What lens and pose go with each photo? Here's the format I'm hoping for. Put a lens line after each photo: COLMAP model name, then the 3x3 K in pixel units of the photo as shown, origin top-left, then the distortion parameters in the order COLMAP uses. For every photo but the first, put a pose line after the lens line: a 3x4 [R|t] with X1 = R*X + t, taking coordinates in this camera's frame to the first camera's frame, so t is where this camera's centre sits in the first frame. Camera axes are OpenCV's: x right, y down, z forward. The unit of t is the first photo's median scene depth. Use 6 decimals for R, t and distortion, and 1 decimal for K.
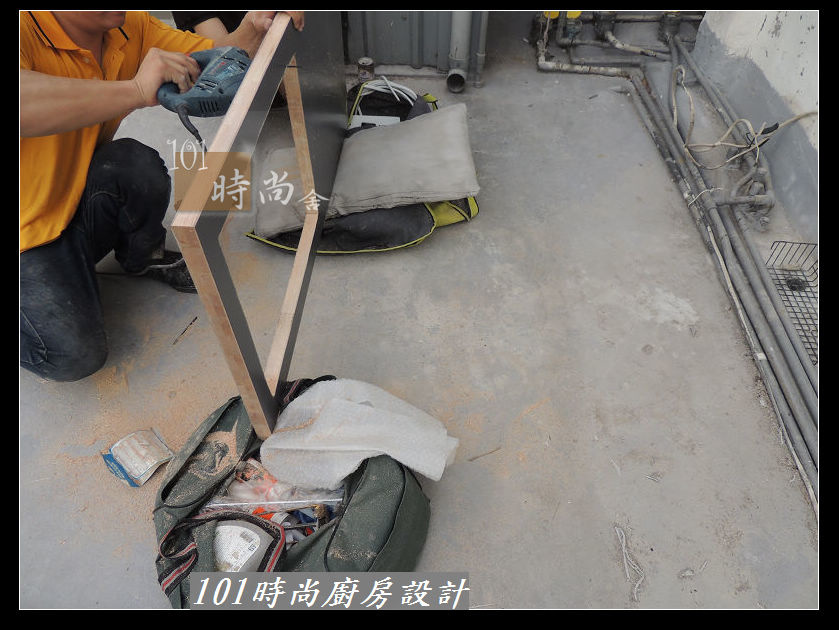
lens RADIAL K [[582.8, 0, 419.5], [0, 582.8, 315.0], [0, 0, 1]] dist [0.010900, -0.001207]
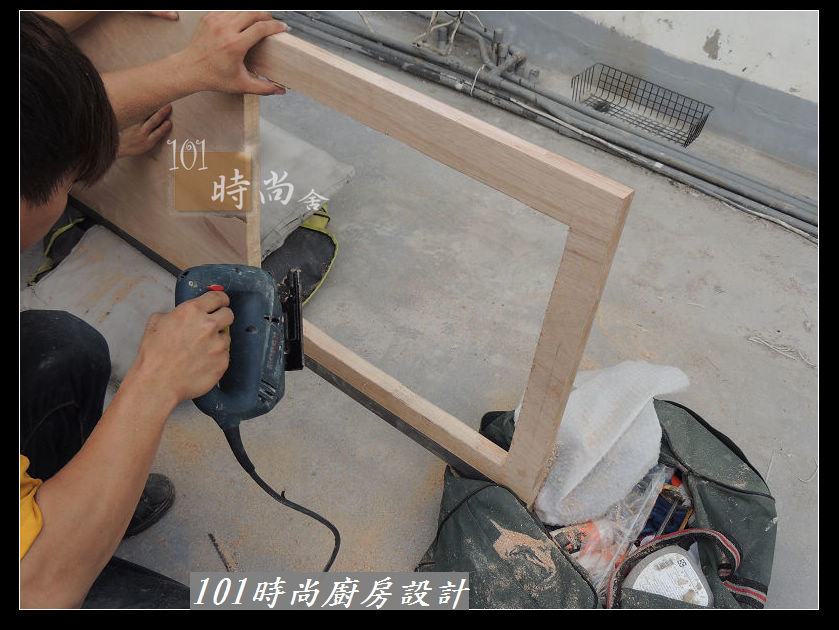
lens RADIAL K [[847.4, 0, 419.5], [0, 847.4, 315.0], [0, 0, 1]] dist [0.010905, 0.000718]
pose [[0.571849, -0.547299, 0.611107, -0.751742], [0.589003, 0.792430, 0.158524, -0.213039], [-0.571019, 0.269292, 0.775512, 0.126263]]
